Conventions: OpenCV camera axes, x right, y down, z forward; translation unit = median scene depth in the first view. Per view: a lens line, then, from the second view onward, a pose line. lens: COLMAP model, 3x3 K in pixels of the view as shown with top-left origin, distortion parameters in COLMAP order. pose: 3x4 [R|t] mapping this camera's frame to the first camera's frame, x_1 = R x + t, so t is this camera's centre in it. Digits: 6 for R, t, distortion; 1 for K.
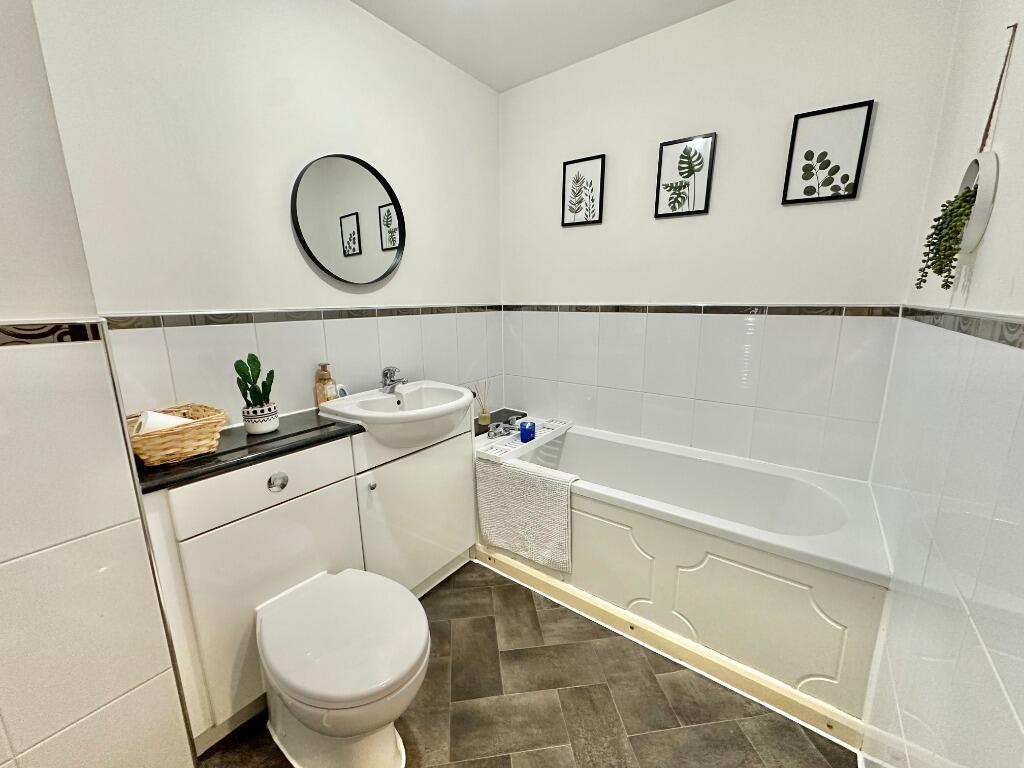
lens RADIAL K [[406.3, 0, 513.0], [0, 406.3, 381.2], [0, 0, 1]] dist [-0.004863, -0.000236]
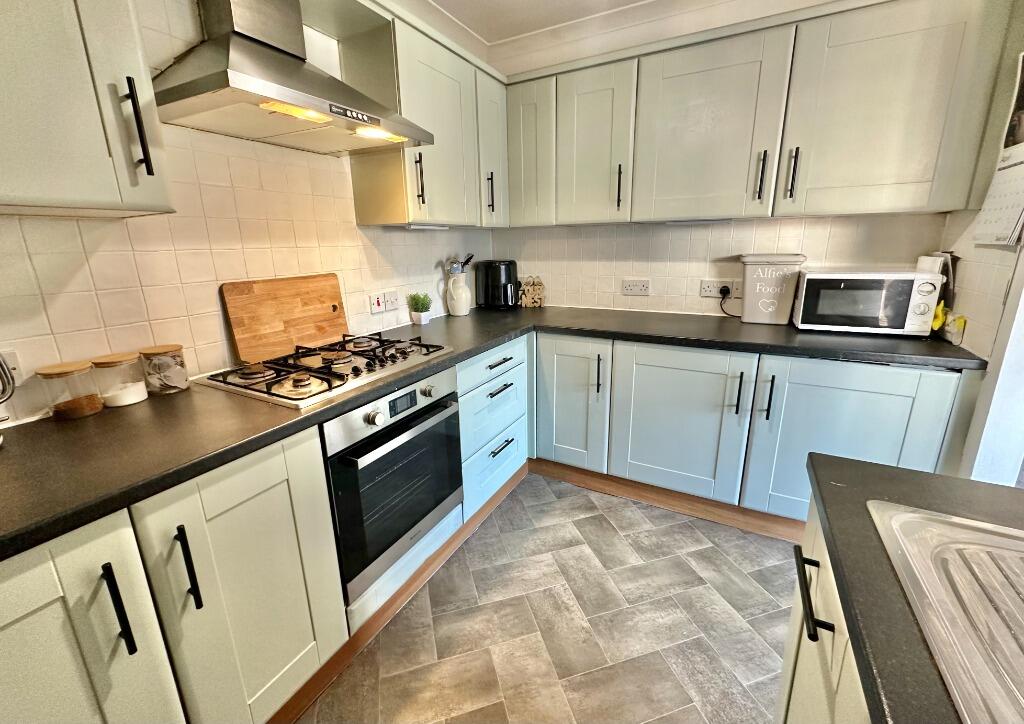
lens RADIAL K [[418.2, 0, 509.9], [0, 418.2, 348.6], [0, 0, 1]] dist [-0.001787, -0.000239]
pose [[-0.988895, 0.063970, -0.134141, 0.278471], [0.000011, 0.902647, 0.430381, -0.336159], [0.148613, 0.425600, -0.892625, 1.594610]]
